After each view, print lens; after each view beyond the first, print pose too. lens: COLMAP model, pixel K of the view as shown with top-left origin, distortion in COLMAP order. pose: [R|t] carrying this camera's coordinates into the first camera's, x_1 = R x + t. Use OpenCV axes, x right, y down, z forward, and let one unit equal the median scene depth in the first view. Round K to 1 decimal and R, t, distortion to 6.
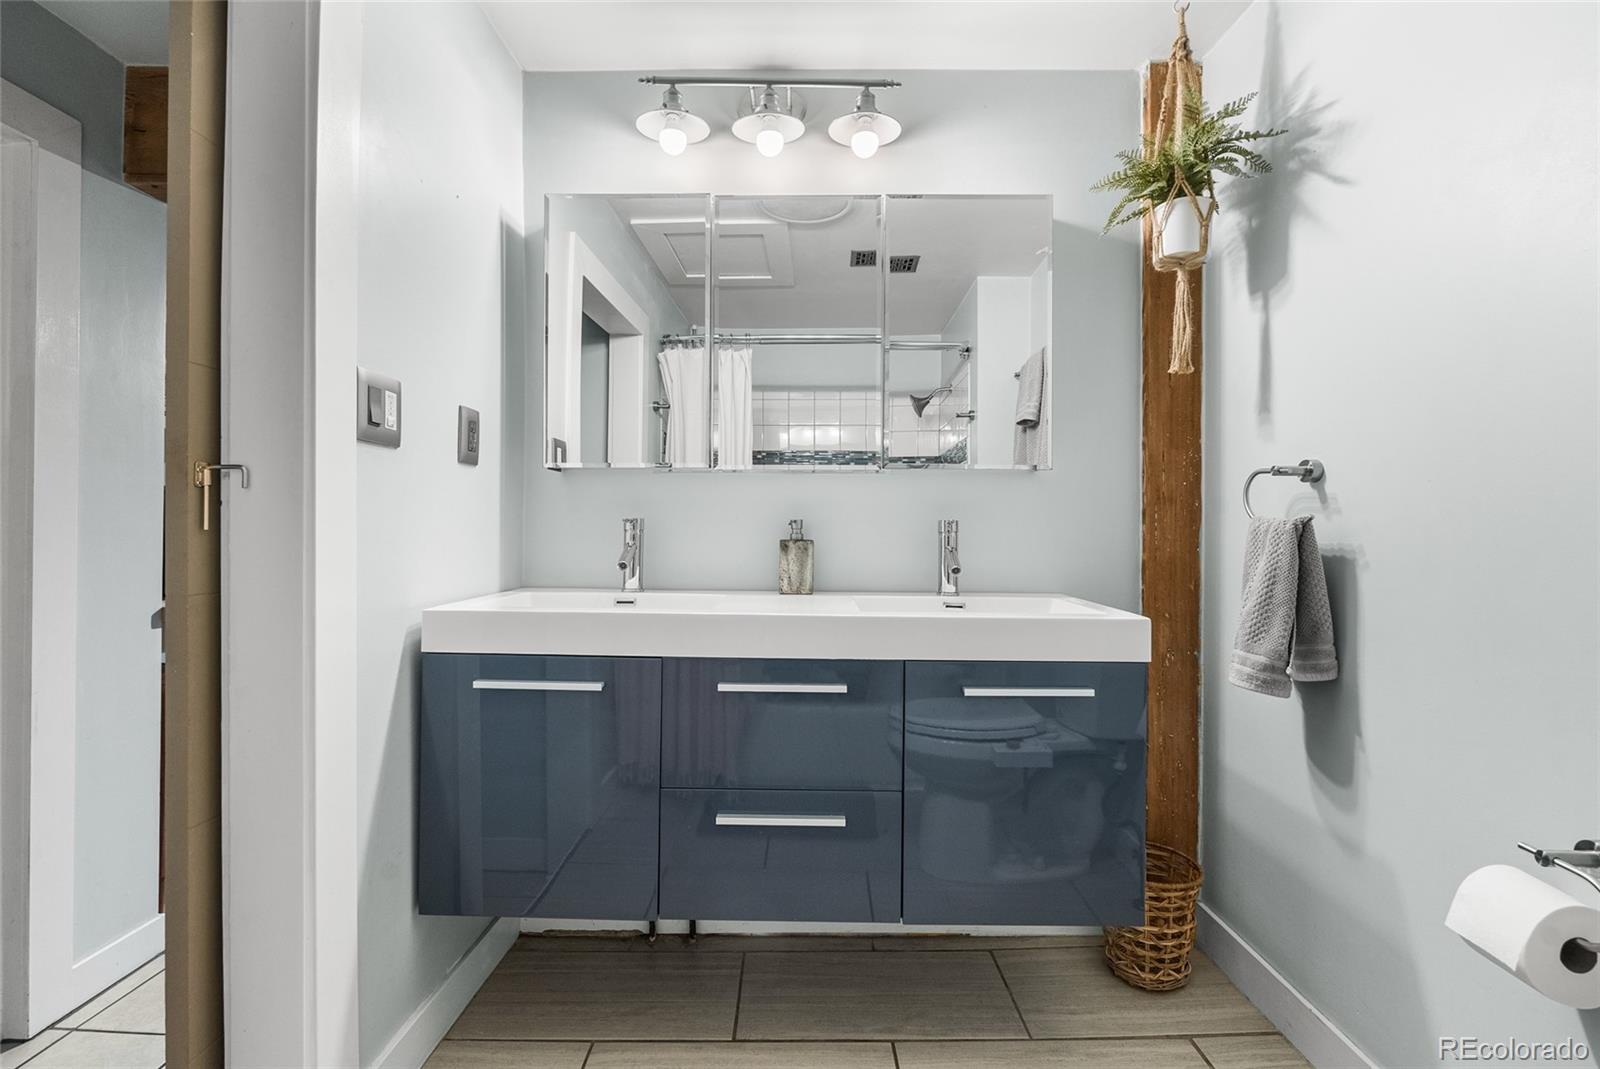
lens RADIAL K [[726.8, 0, 800.8], [0, 726.8, 527.4], [0, 0, 1]] dist [-0.008527, 0.001839]
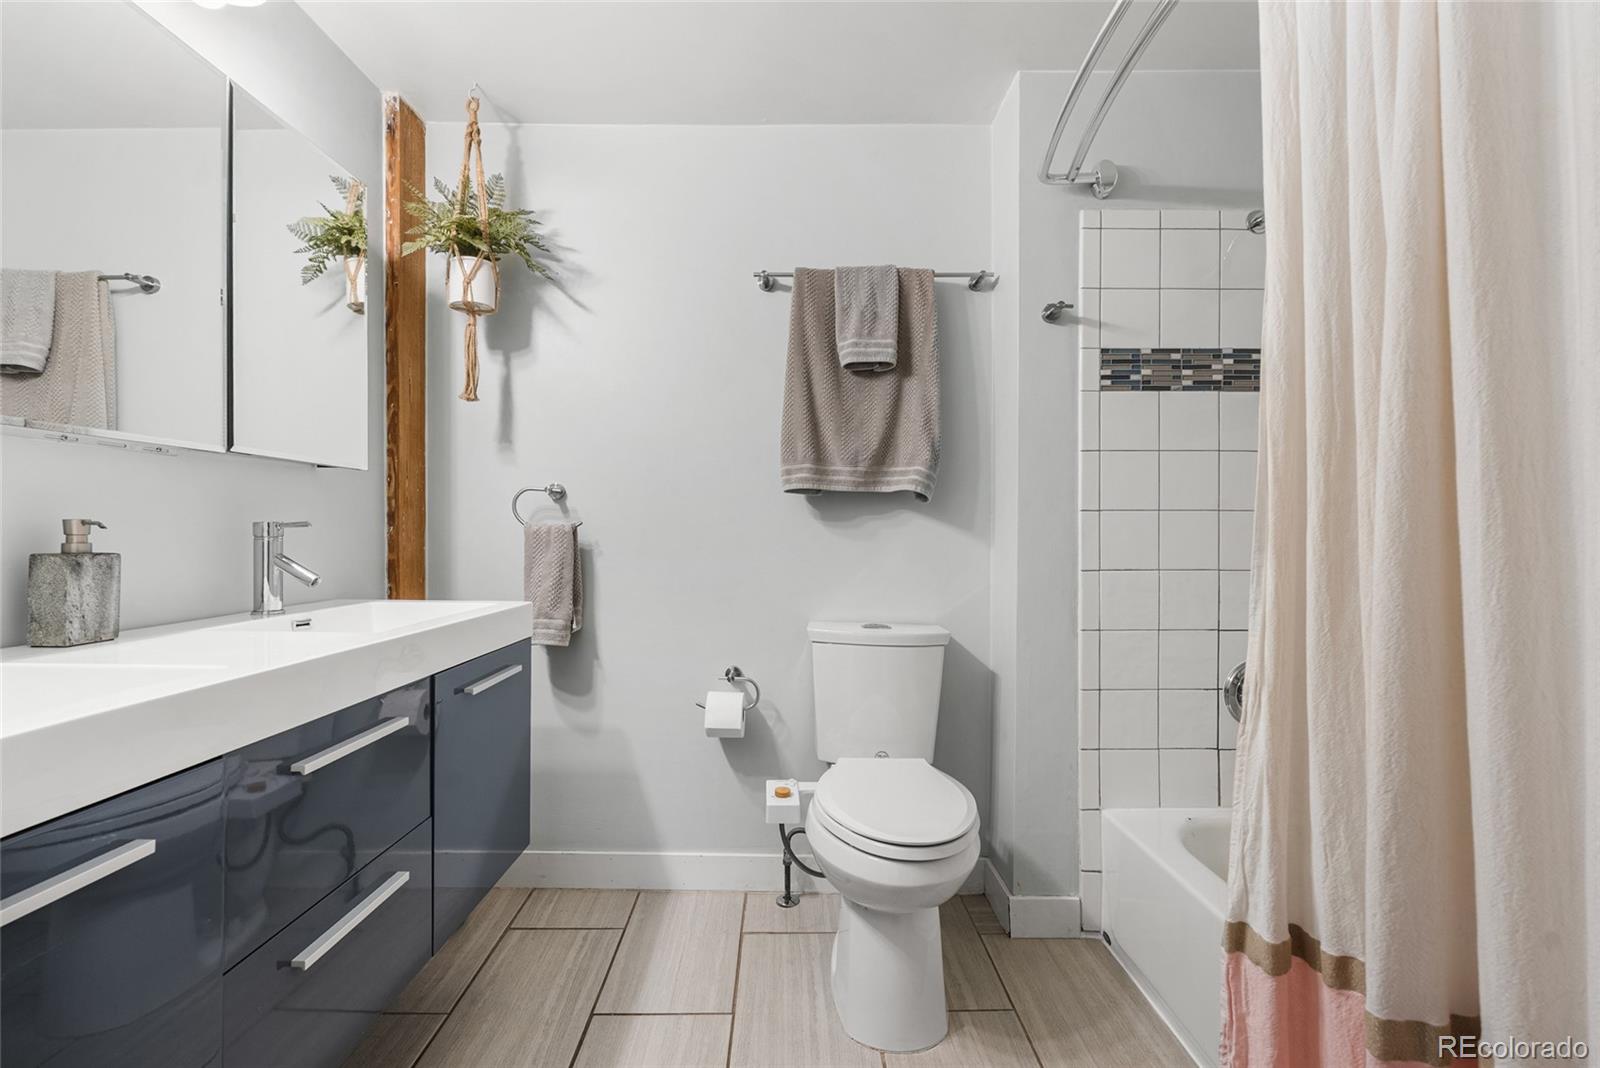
lens RADIAL K [[726.8, 0, 796.9], [0, 726.8, 532.3], [0, 0, 1]] dist [-0.008527, 0.001839]
pose [[-0.017562, -0.010464, 0.999791, -0.750122], [-0.006390, 0.999926, 0.010353, -0.012196], [-0.999825, -0.006207, -0.017627, 0.518809]]
